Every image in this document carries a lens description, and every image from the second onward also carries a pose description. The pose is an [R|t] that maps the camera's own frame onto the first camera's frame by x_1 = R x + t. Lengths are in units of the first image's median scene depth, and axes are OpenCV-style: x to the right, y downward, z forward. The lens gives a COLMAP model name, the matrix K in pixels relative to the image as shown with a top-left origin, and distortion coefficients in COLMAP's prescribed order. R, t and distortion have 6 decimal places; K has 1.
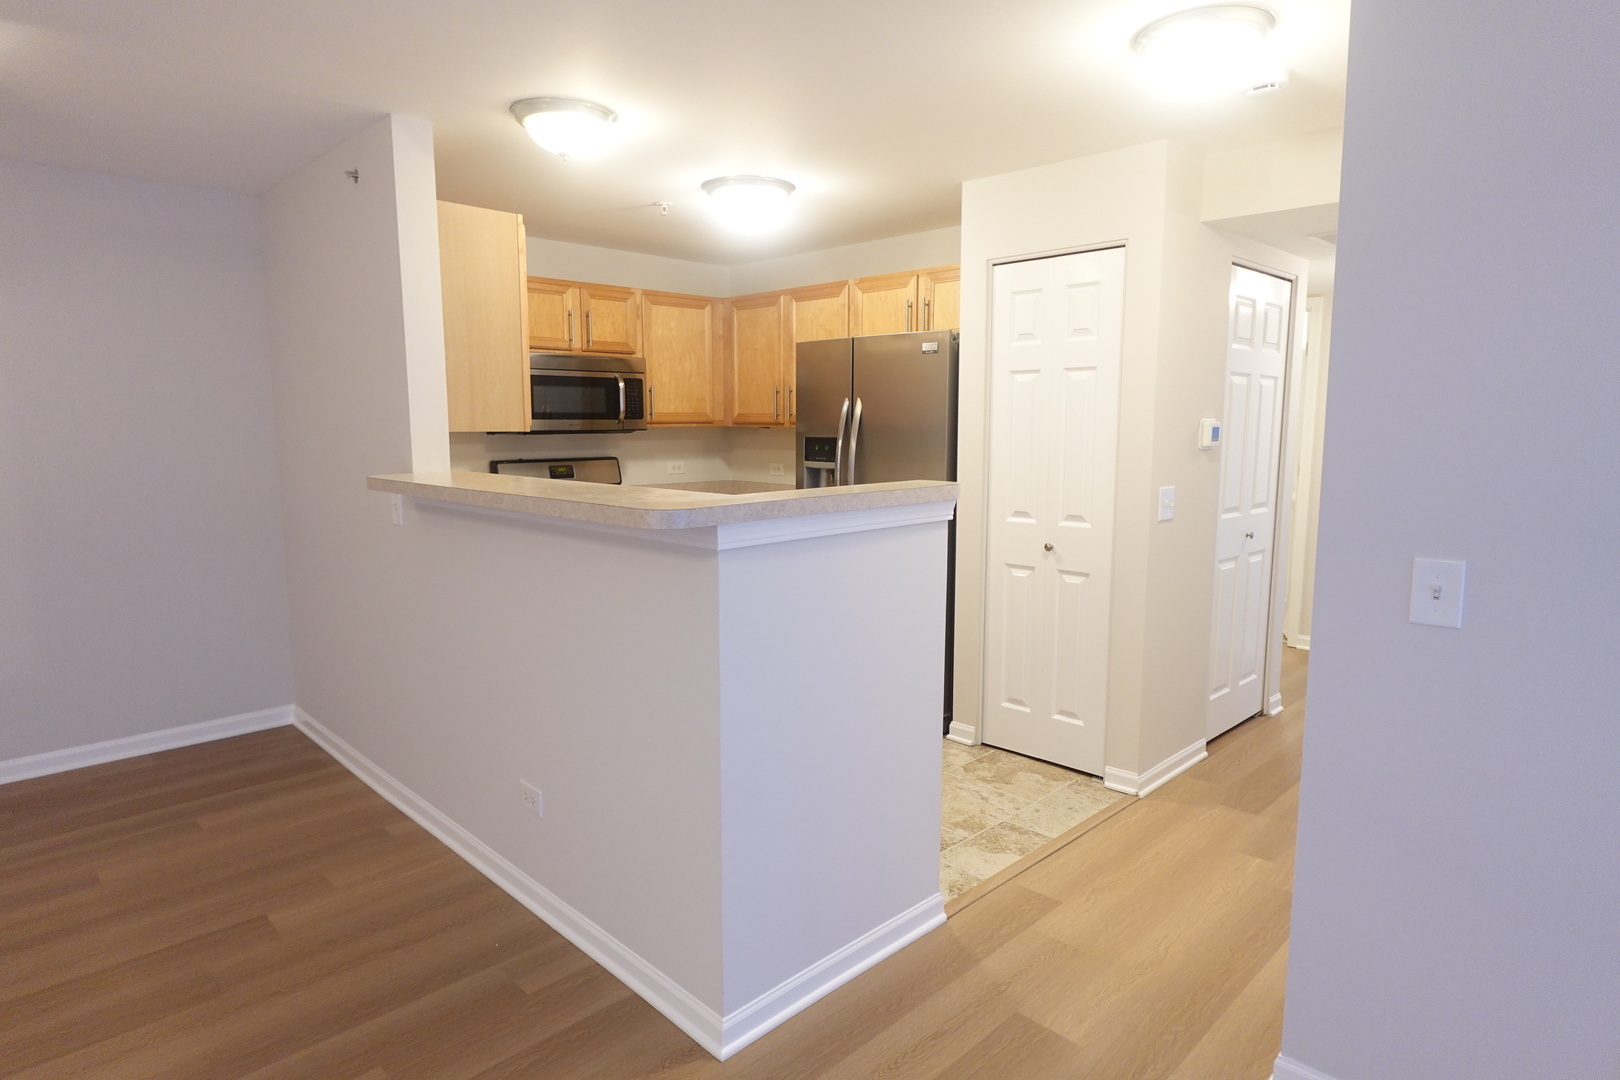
lens RADIAL K [[912.7, 0, 812.6], [0, 912.7, 545.4], [0, 0, 1]] dist [-0.005907, 0.002033]
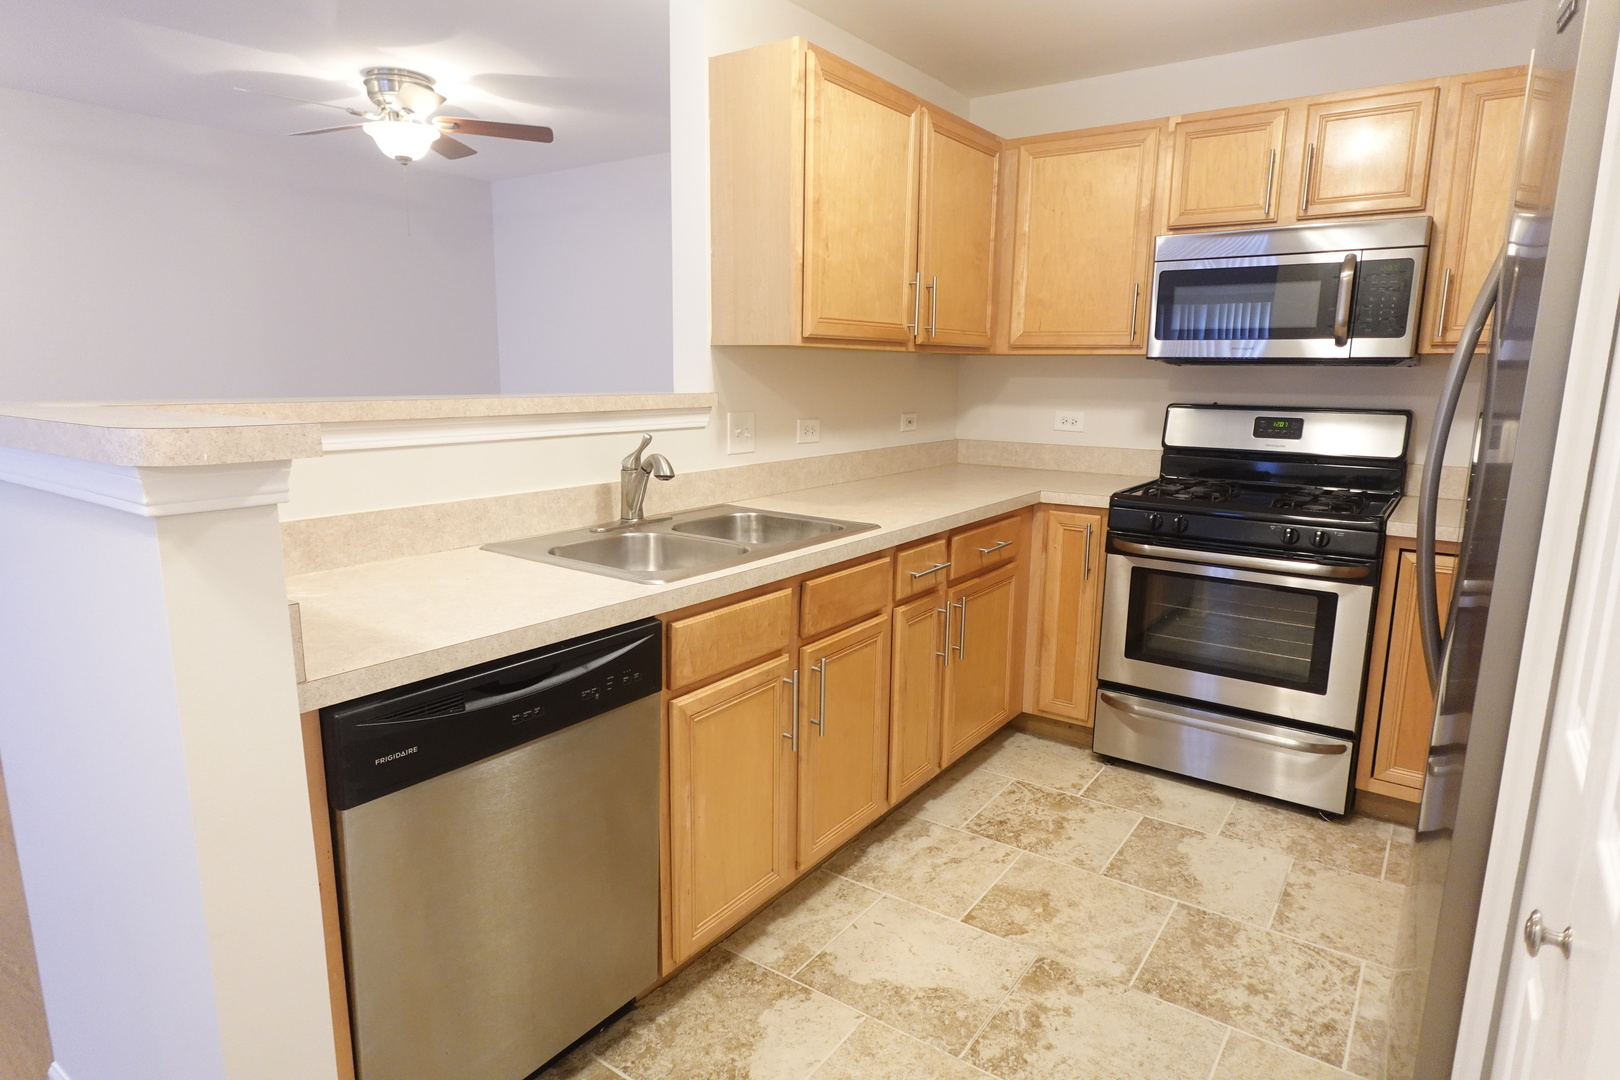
lens RADIAL K [[912.7, 0, 812.6], [0, 912.7, 545.4], [0, 0, 1]] dist [-0.005907, 0.002033]
pose [[0.168141, 0.188607, -0.967552, 0.324140], [-0.146044, 0.975460, 0.164769, -0.067197], [0.974884, 0.113601, 0.191560, 0.665861]]
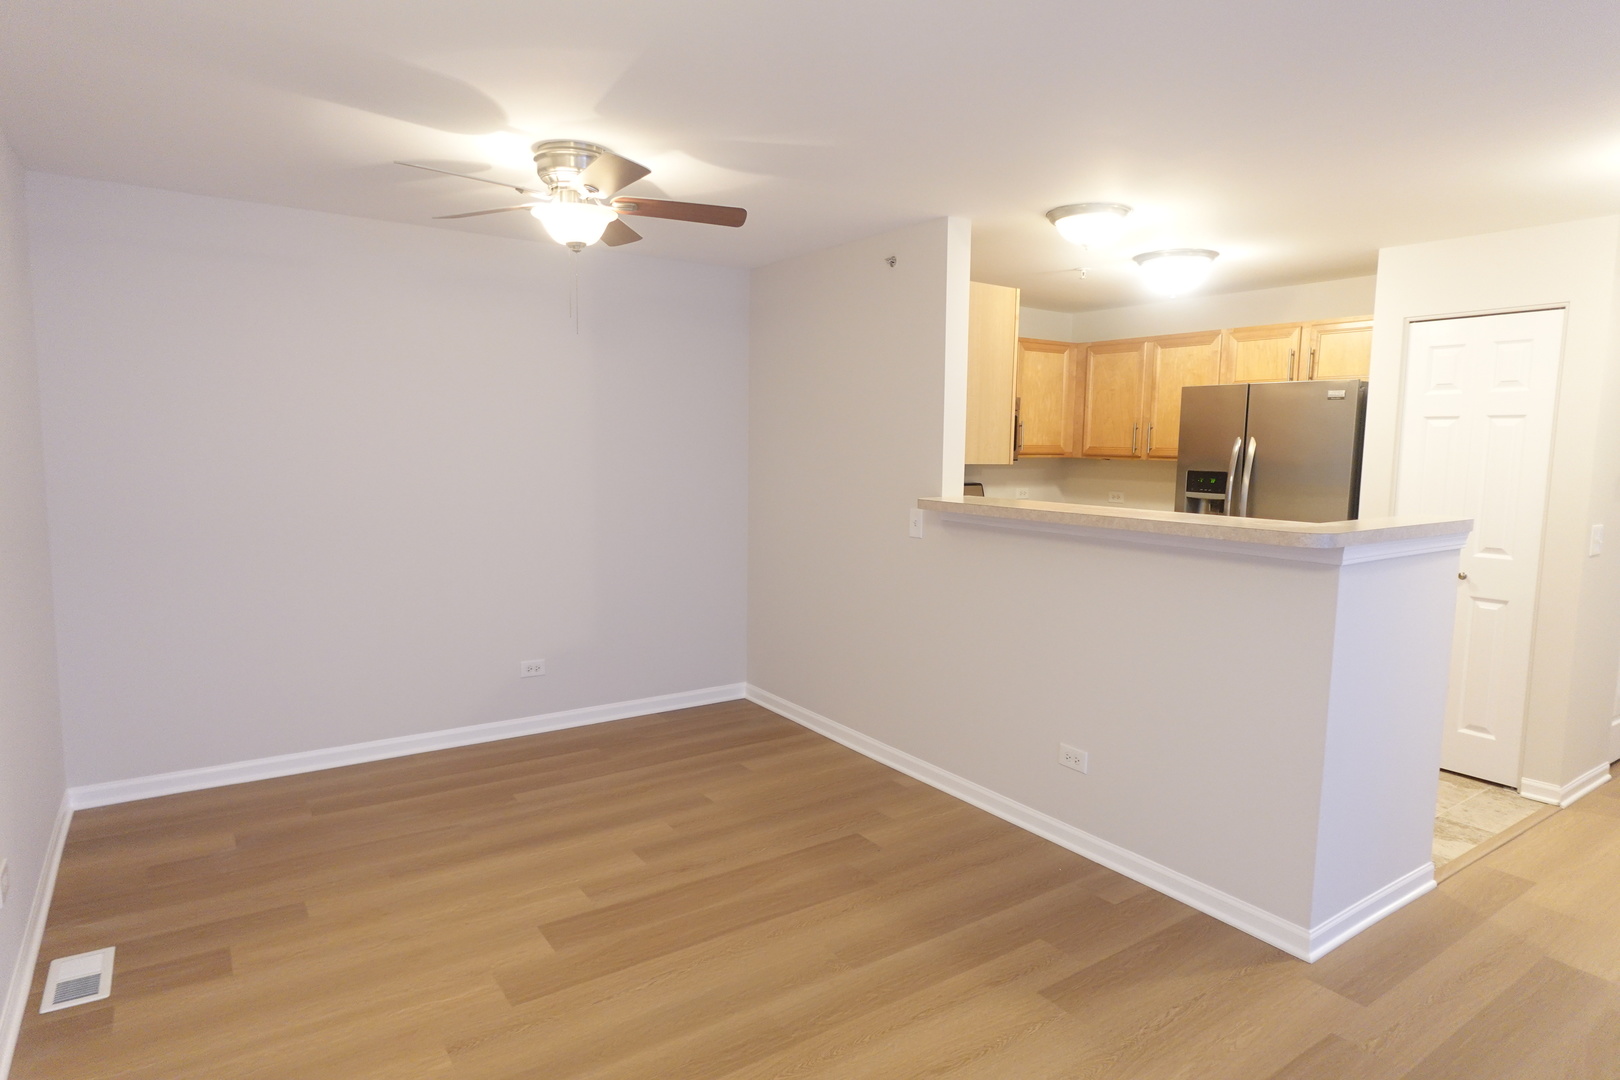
lens RADIAL K [[912.7, 0, 812.6], [0, 912.7, 545.4], [0, 0, 1]] dist [-0.005907, 0.002033]
pose [[0.984597, 0.032709, -0.171752, -0.268801], [-0.036797, 0.999109, -0.020668, 0.013673], [0.170923, 0.026670, 0.984923, -0.182380]]
